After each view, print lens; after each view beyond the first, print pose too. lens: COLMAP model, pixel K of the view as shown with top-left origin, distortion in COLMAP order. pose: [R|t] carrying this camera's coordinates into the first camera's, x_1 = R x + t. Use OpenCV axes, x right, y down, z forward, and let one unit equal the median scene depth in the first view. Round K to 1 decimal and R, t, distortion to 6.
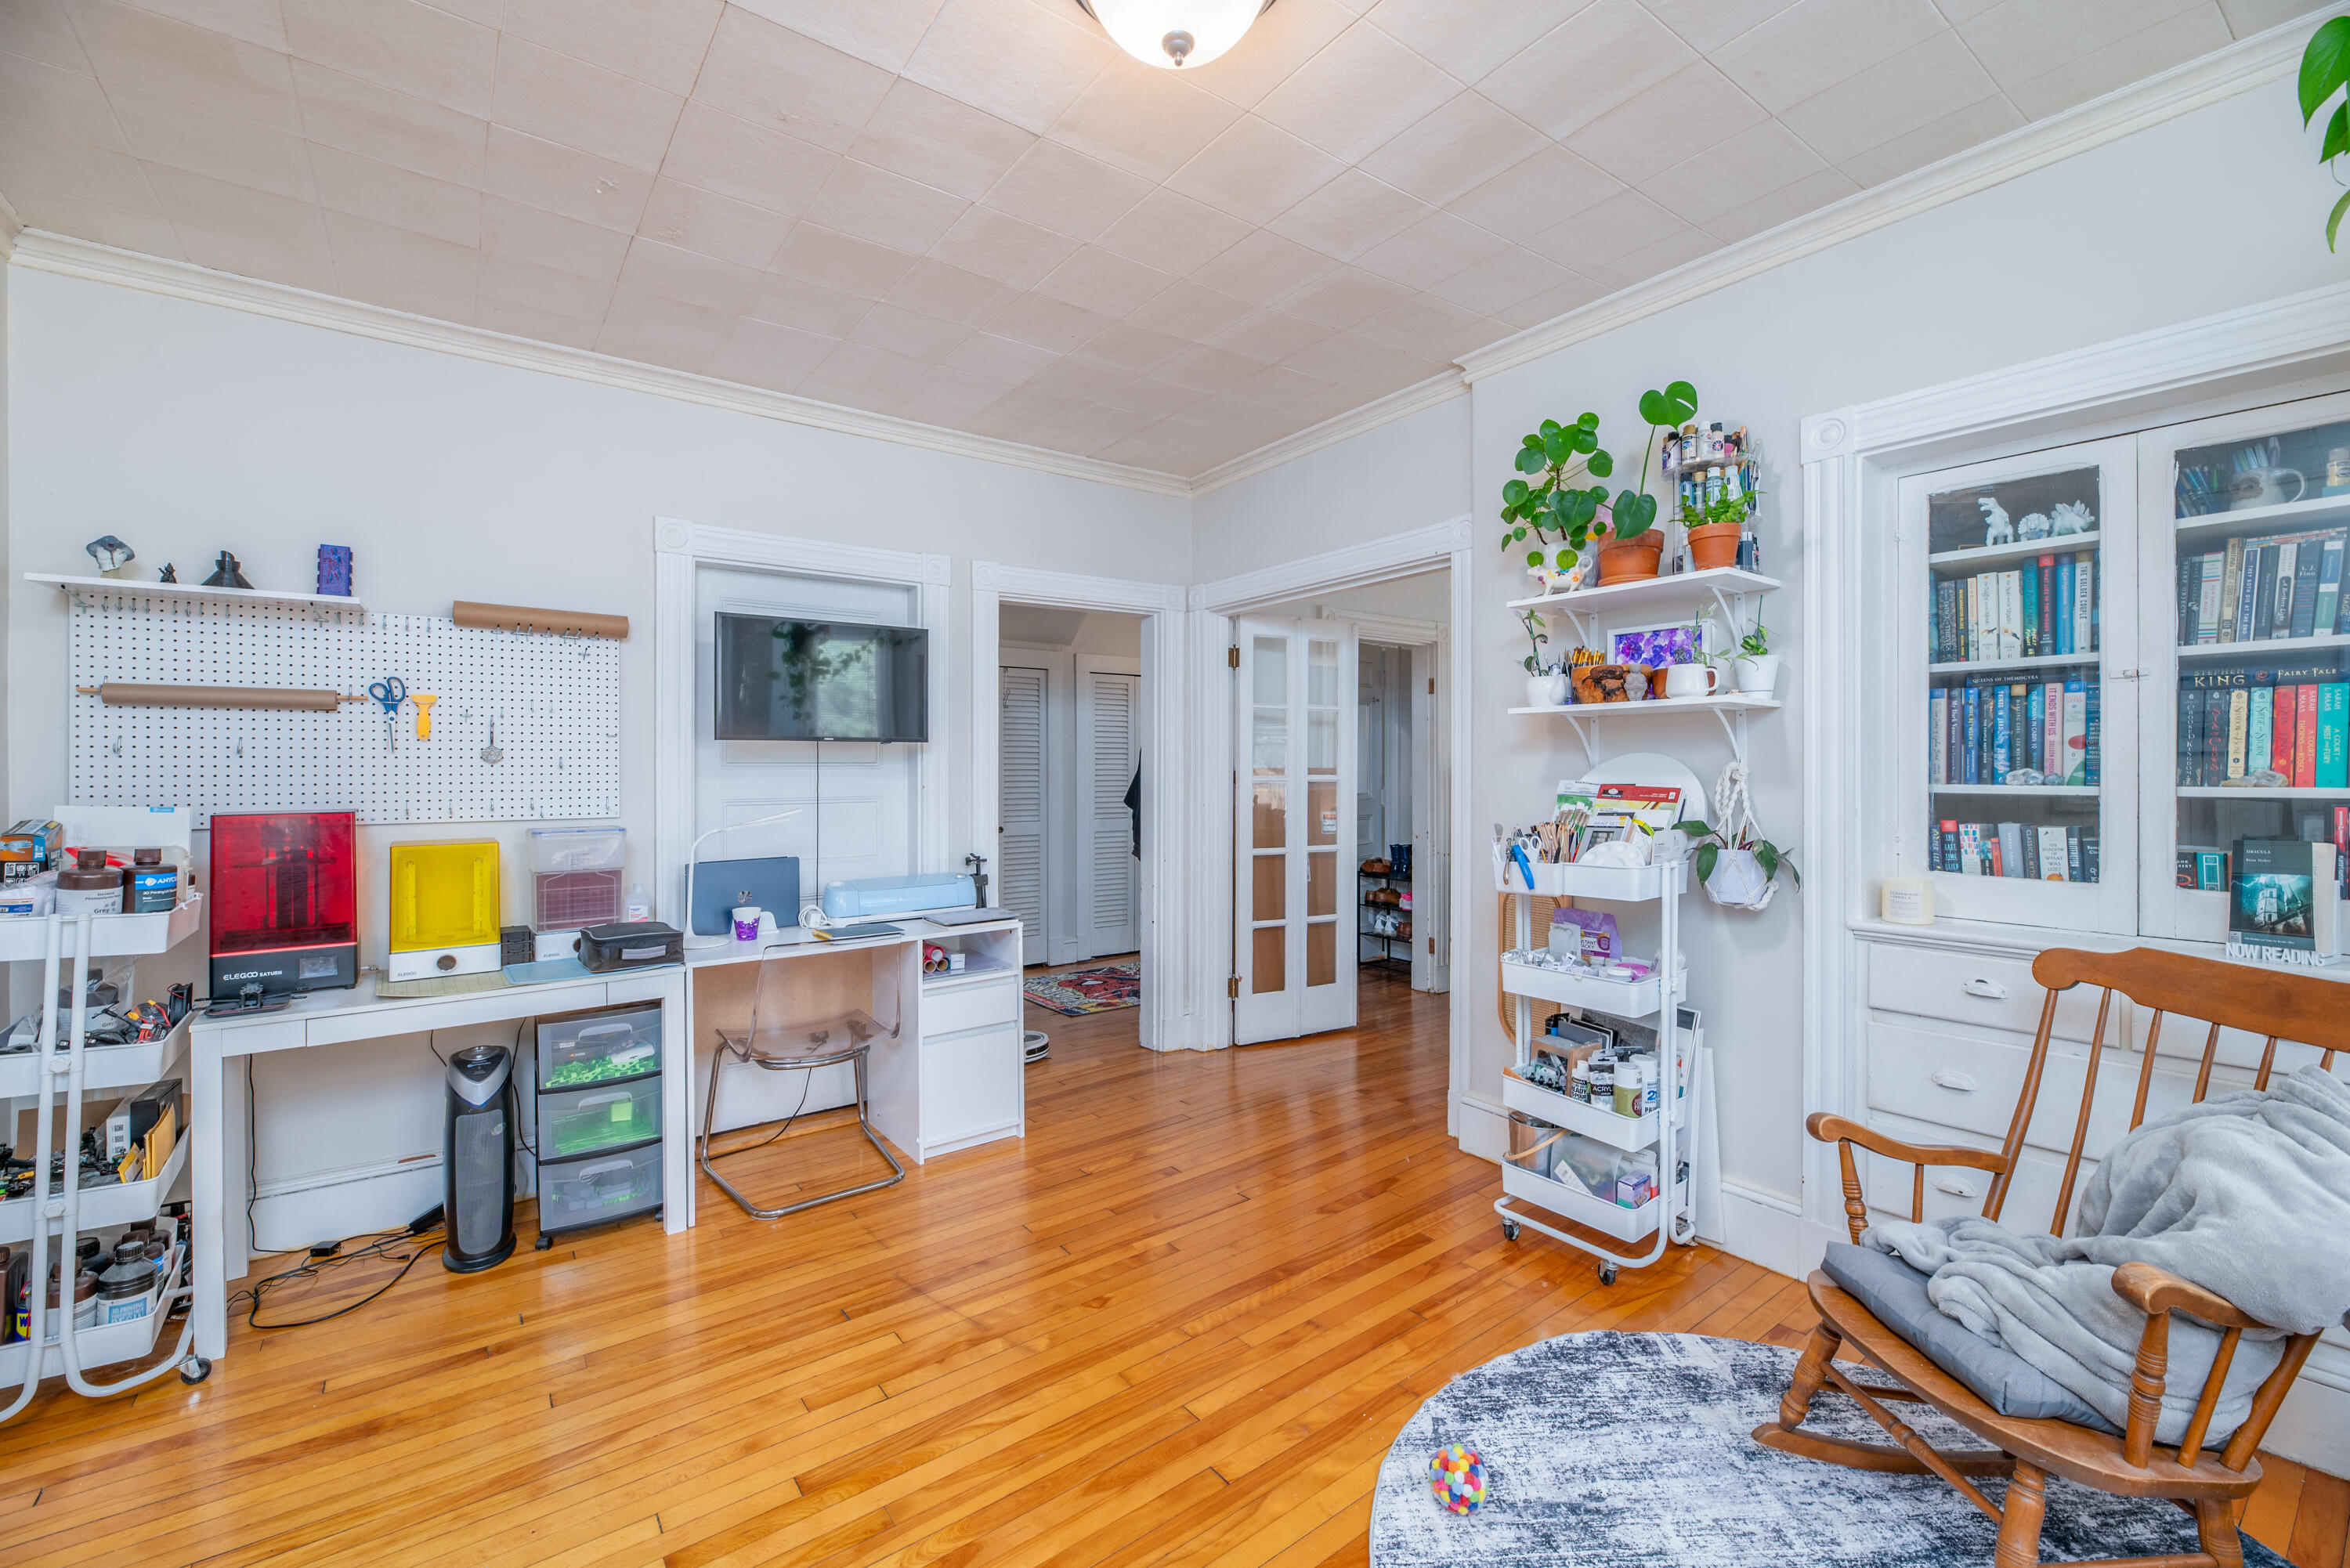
lens RADIAL K [[973.9, 0, 1168.4], [0, 973.9, 763.9], [0, 0, 1]] dist [-0.000066, -0.000023]
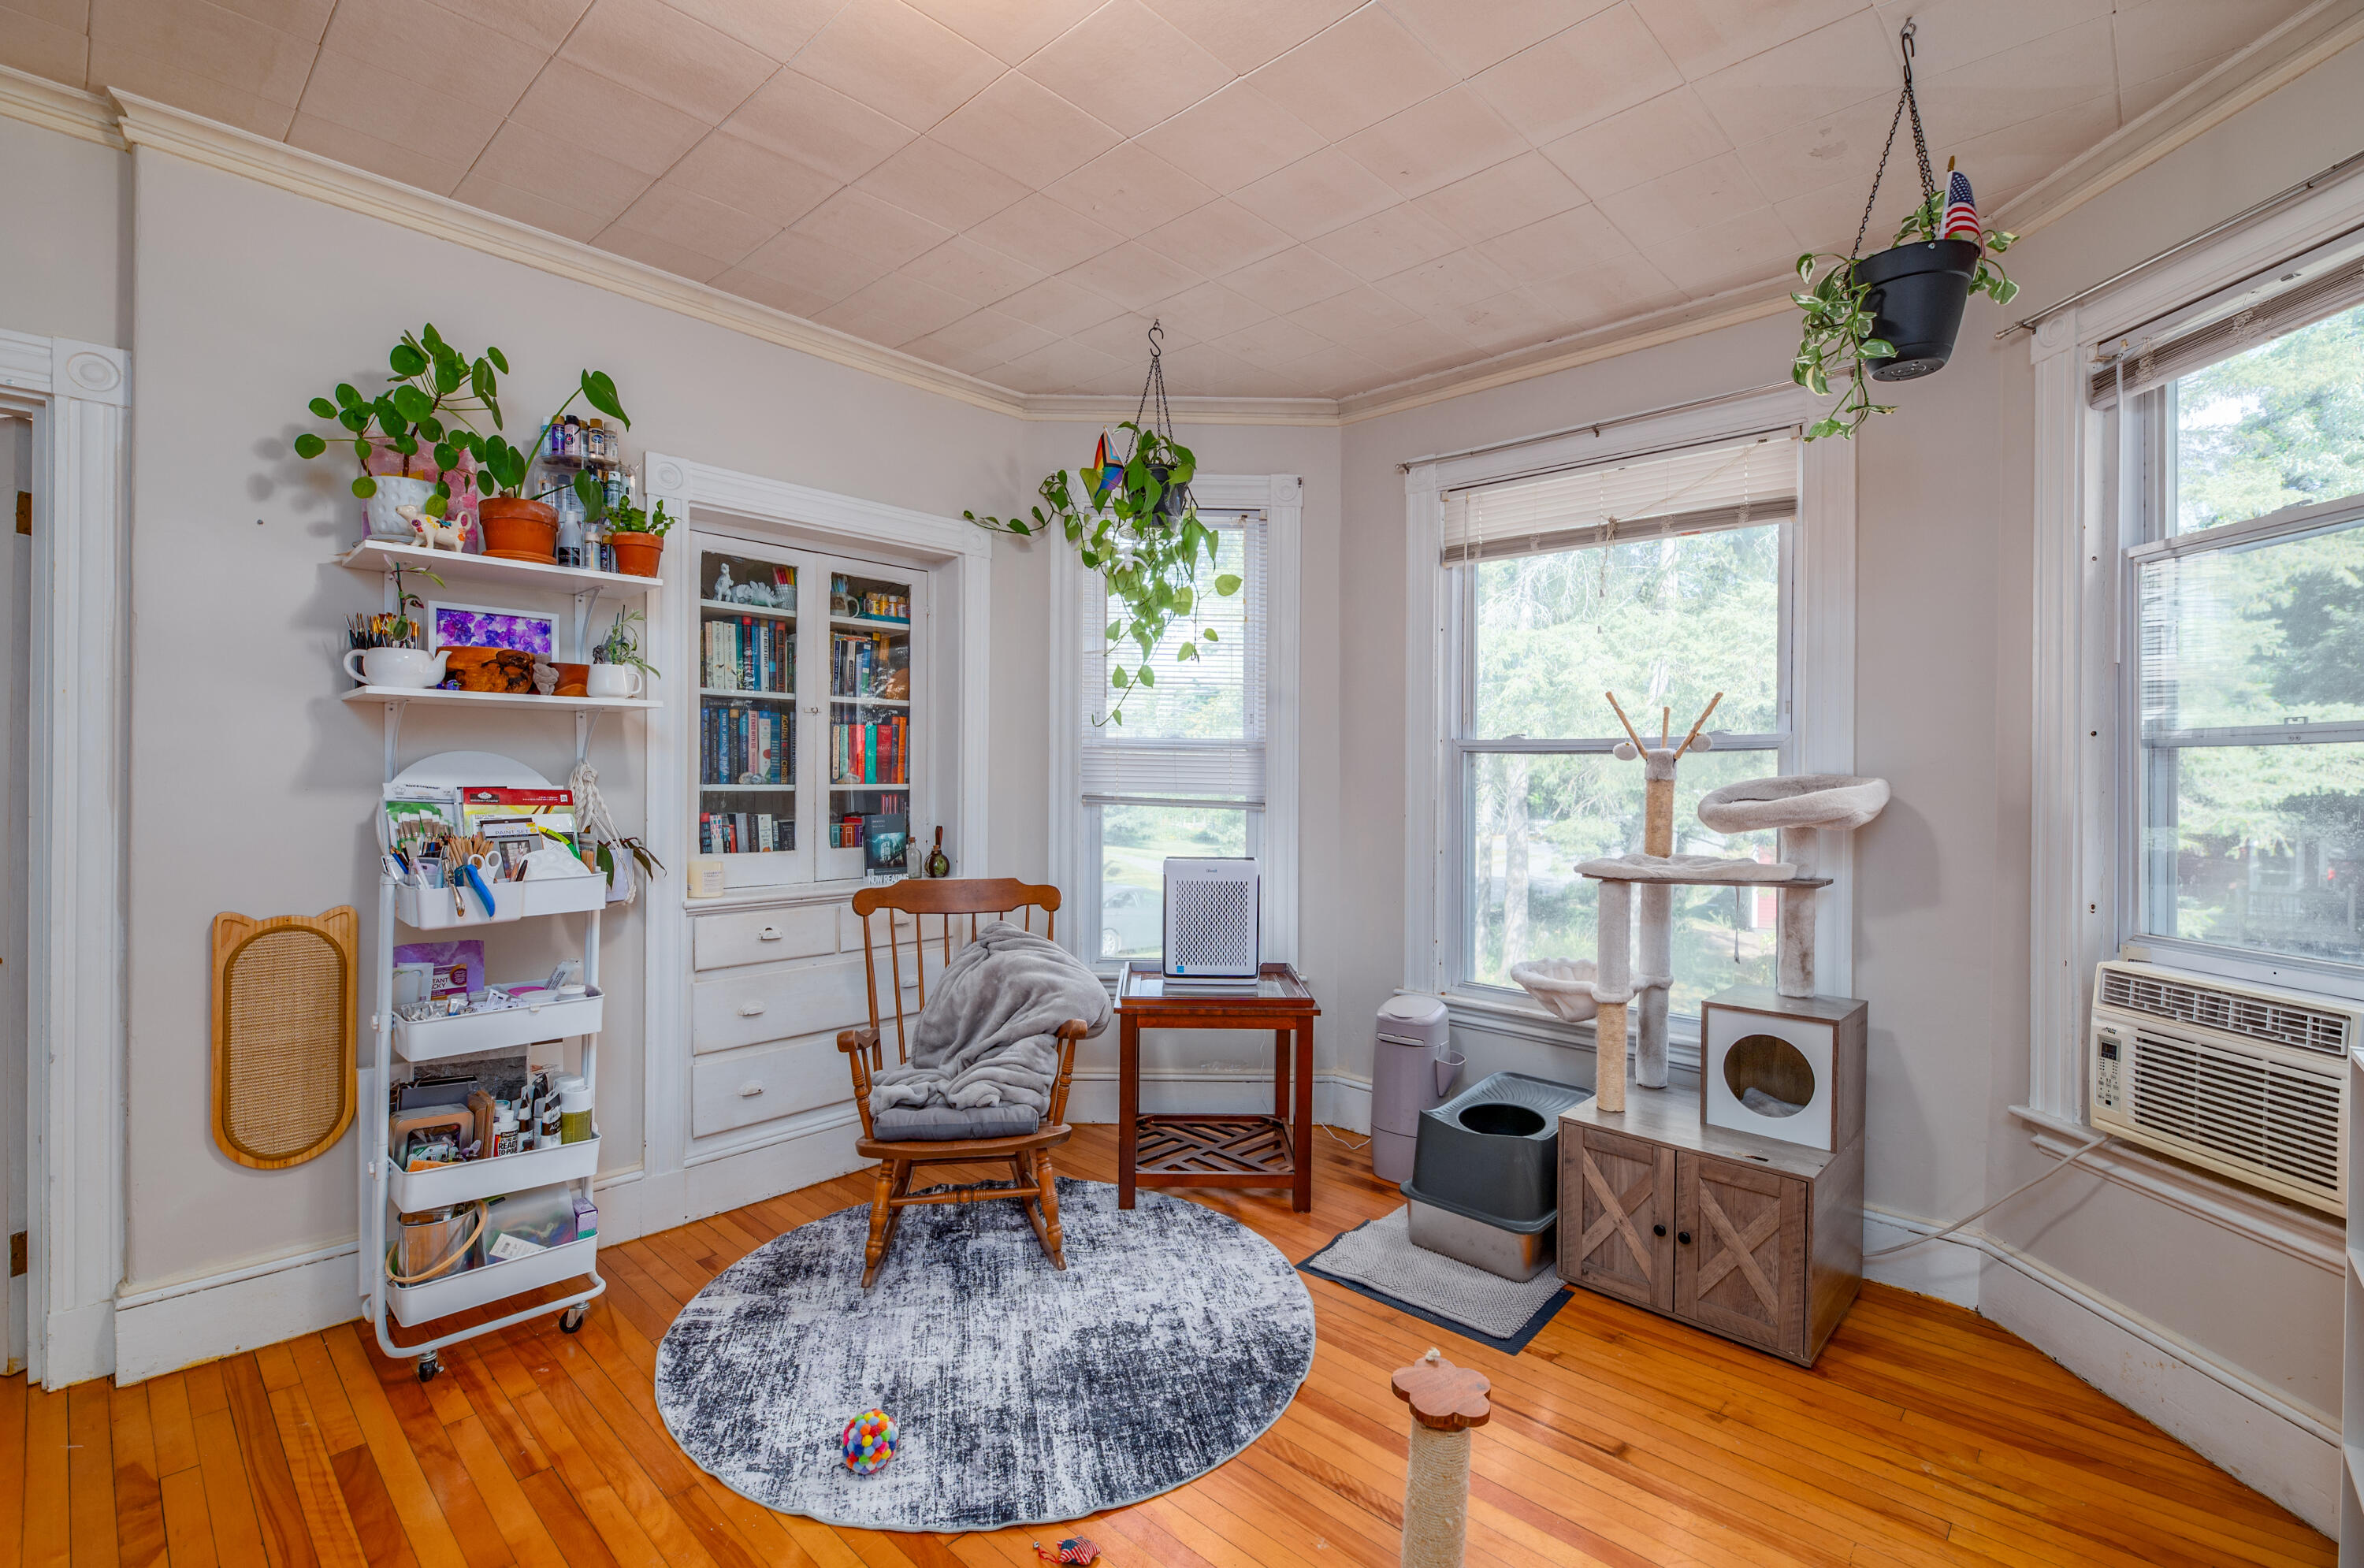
lens RADIAL K [[1034.1, 0, 1175.4], [0, 1034.1, 788.9], [0, 0, 1]] dist [-0.003624, -0.000244]
pose [[-0.165289, -0.008557, 0.986208, -0.627769], [-0.008171, 0.999940, 0.007307, 0.012650], [-0.986211, -0.006850, -0.165349, 0.636646]]
